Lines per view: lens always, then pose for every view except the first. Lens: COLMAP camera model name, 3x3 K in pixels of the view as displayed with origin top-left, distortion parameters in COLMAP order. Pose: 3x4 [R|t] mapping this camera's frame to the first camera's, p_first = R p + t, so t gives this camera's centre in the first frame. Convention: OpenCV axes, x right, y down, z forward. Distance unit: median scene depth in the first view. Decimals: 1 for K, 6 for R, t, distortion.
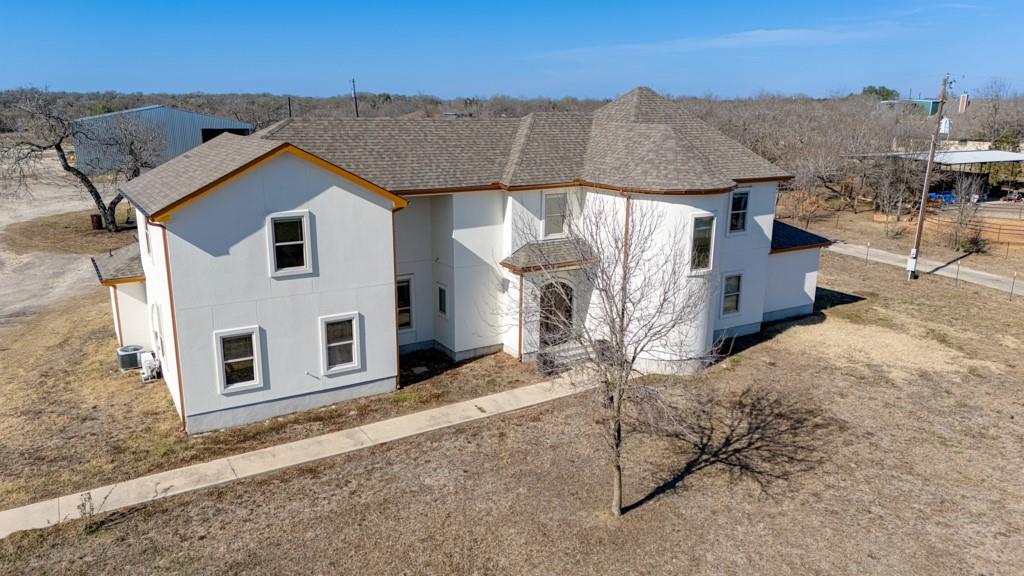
lens RADIAL K [[746.1, 0, 512.0], [0, 746.1, 288.0], [0, 0, 1]] dist [0.083718, -0.087401]
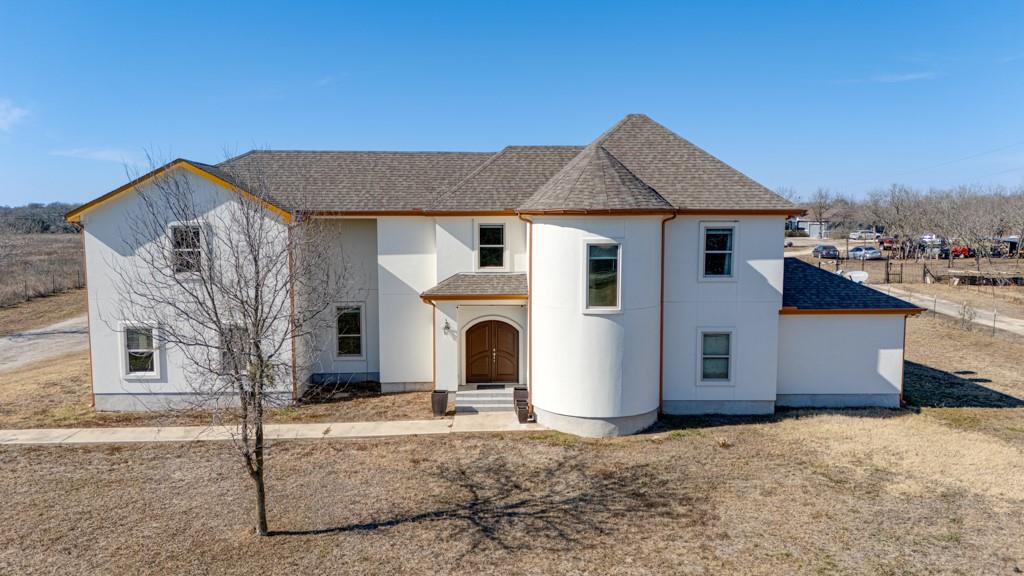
lens RADIAL K [[746.1, 0, 512.0], [0, 746.1, 288.0], [0, 0, 1]] dist [0.083718, -0.087401]
pose [[0.869506, 0.041484, -0.492177, 0.576695], [-0.111884, 0.987107, -0.114462, 0.060308], [0.481083, 0.154592, 0.862937, 0.236759]]
